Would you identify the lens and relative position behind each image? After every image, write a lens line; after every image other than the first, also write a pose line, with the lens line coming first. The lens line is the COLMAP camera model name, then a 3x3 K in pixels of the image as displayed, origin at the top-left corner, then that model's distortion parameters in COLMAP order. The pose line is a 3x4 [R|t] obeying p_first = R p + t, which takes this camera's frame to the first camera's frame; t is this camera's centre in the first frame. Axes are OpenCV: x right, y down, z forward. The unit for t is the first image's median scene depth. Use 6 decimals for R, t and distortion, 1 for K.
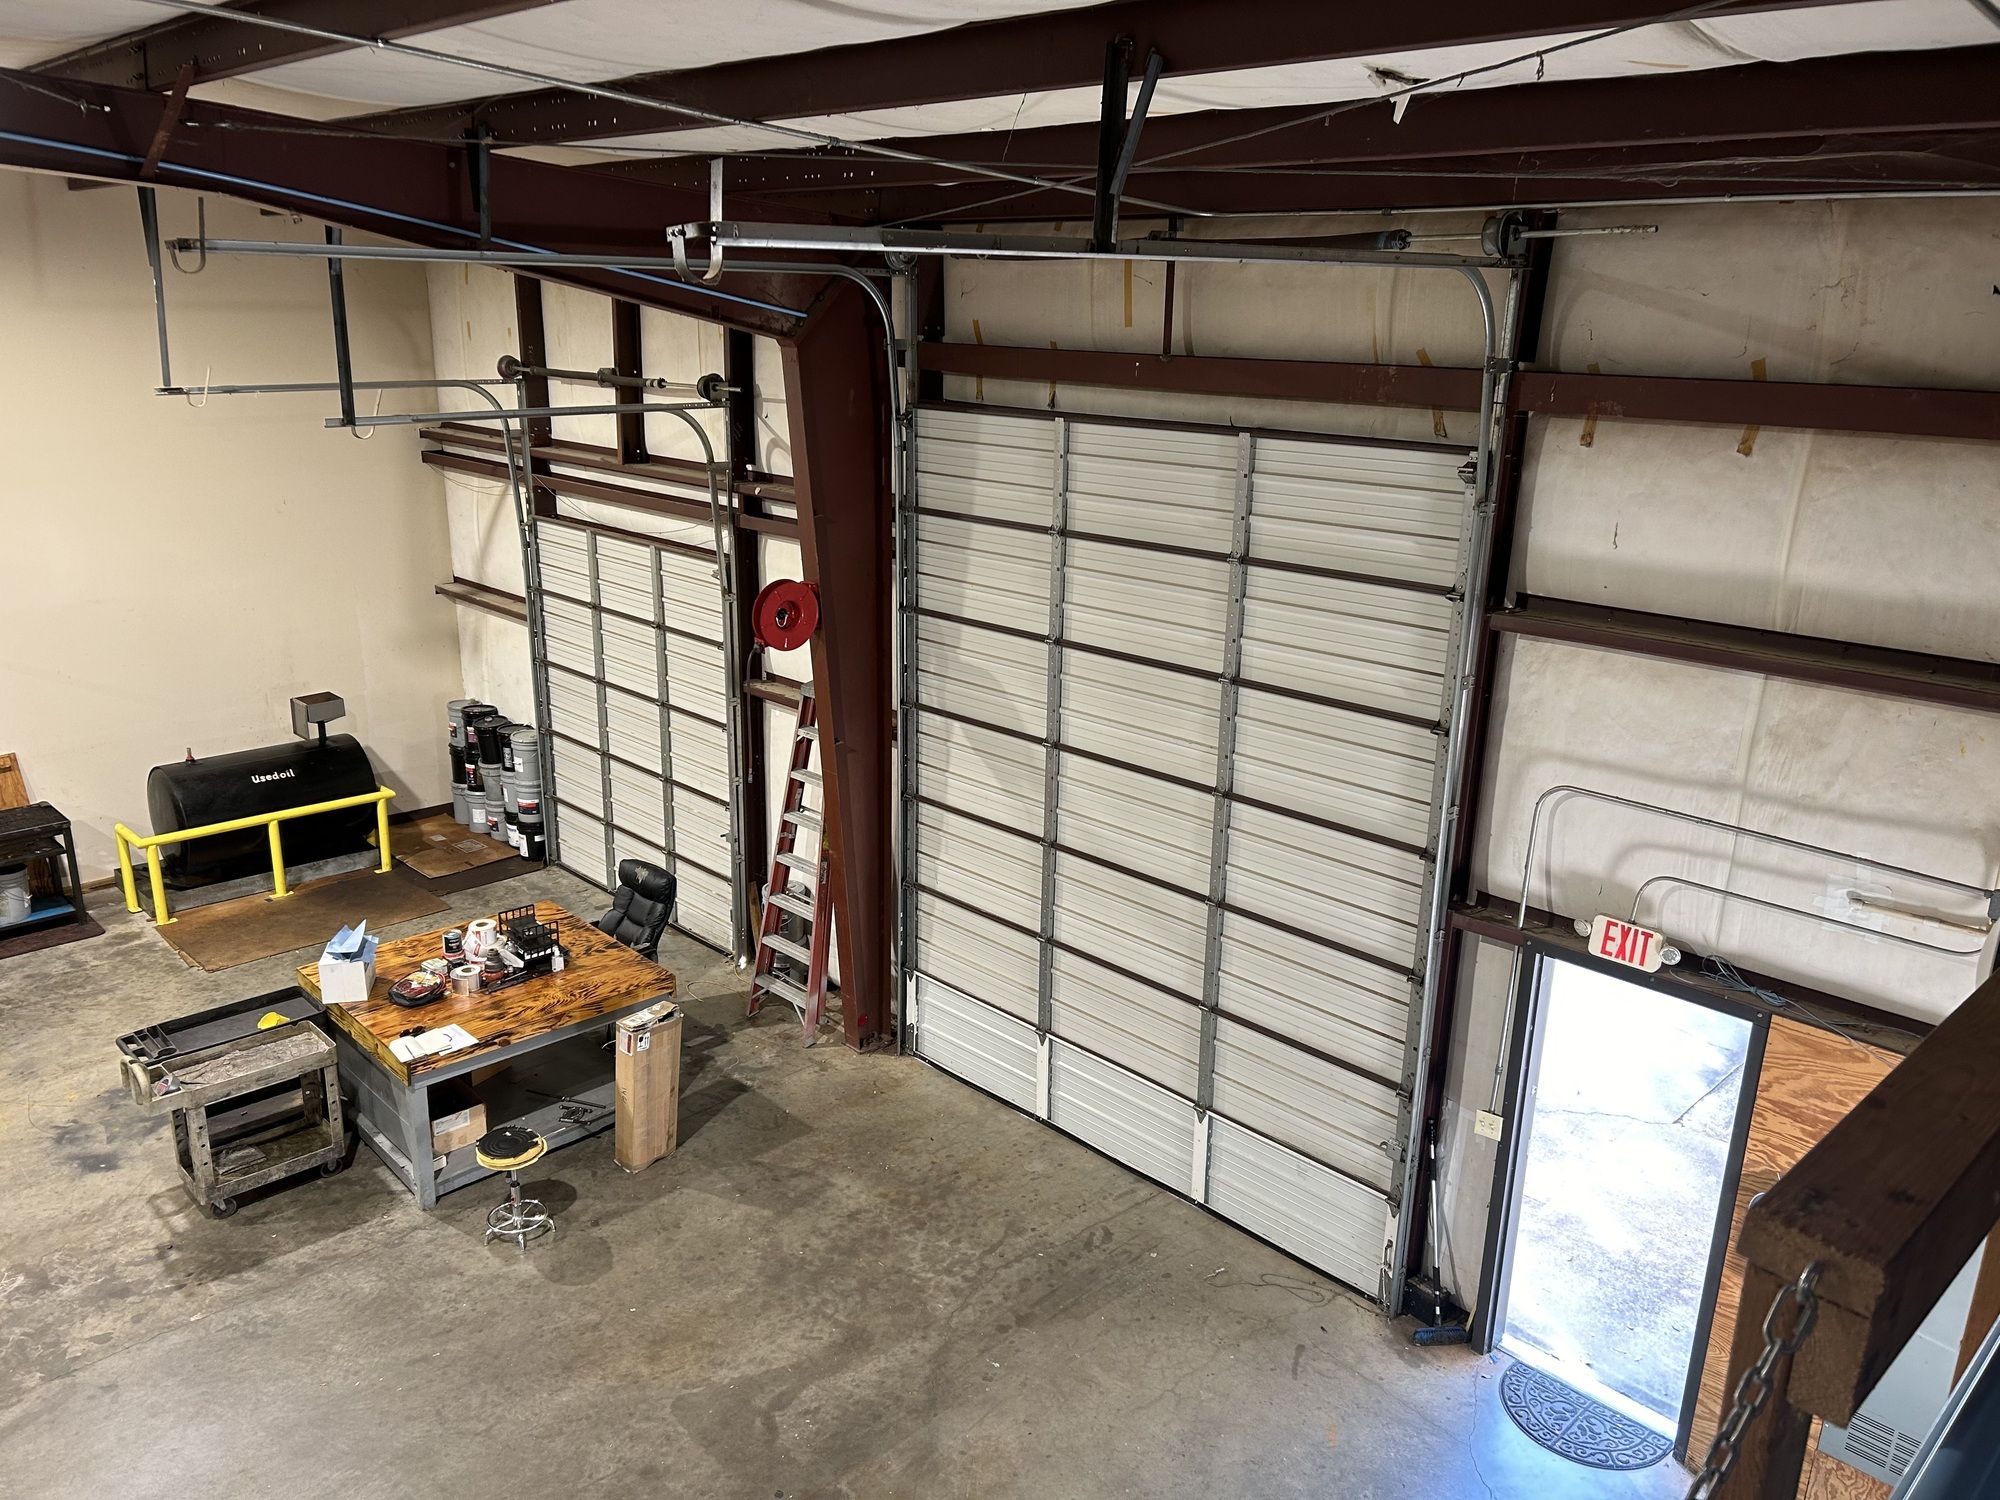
lens RADIAL K [[1497.5, 0, 1005.5], [0, 1497.5, 756.3], [0, 0, 1]] dist [0.012463, -0.005175]
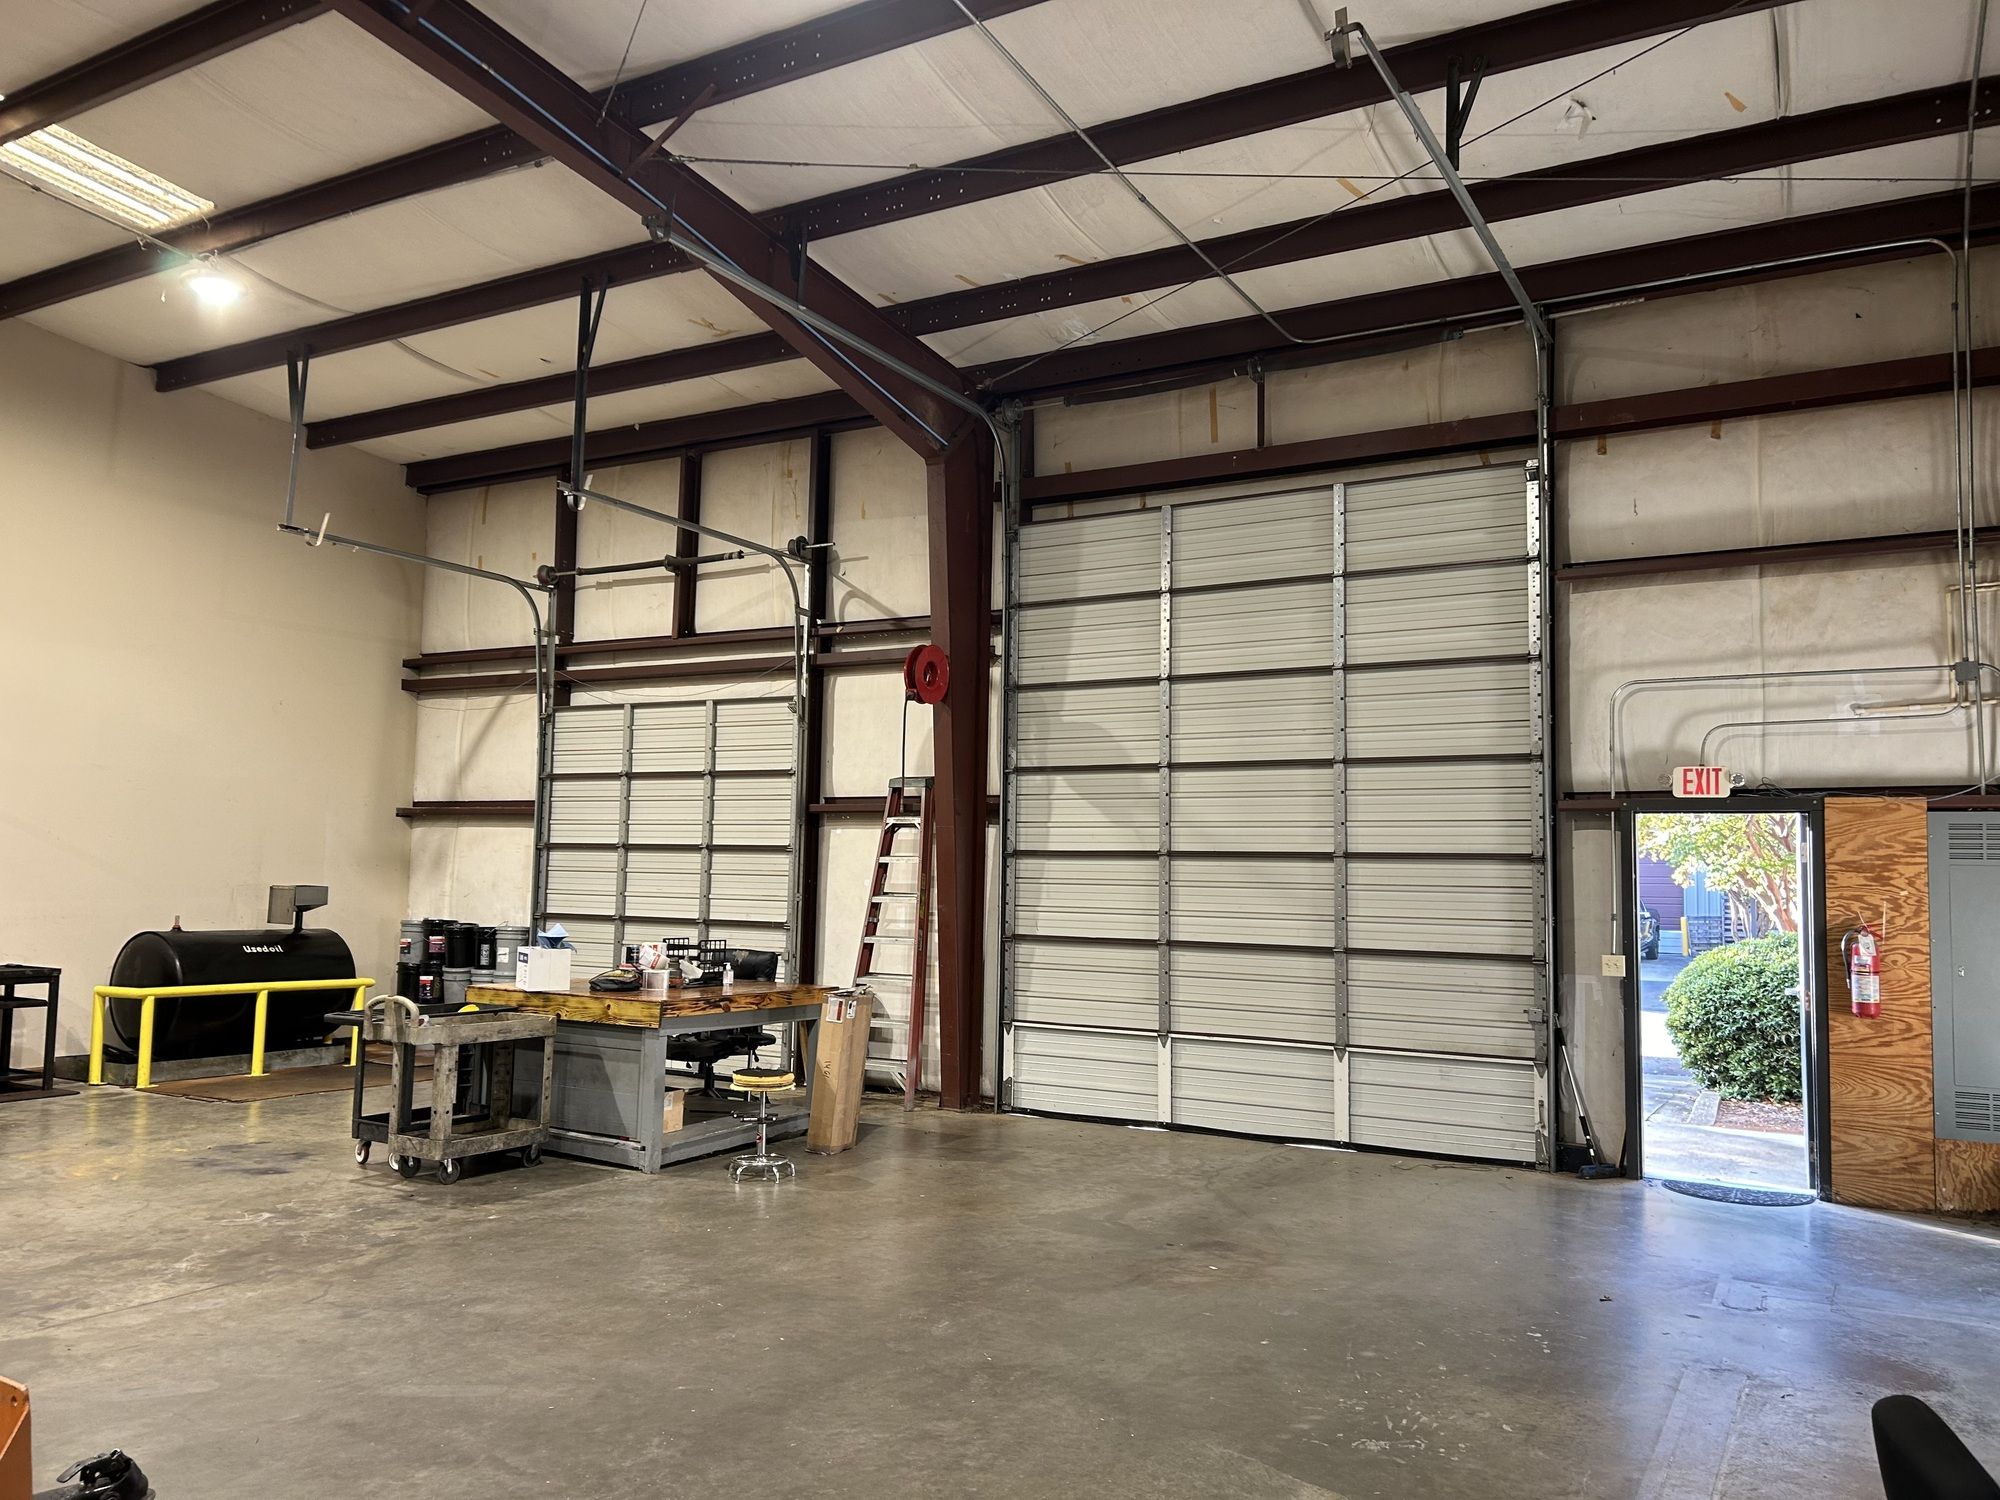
lens RADIAL K [[1497.5, 0, 994.5], [0, 1497.5, 746.3], [0, 0, 1]] dist [0.012463, -0.005175]
pose [[0.964939, 0.020824, 0.261647, -0.475272], [0.077082, 0.930409, -0.358326, 0.452627], [-0.250901, 0.365931, 0.896183, -0.056413]]
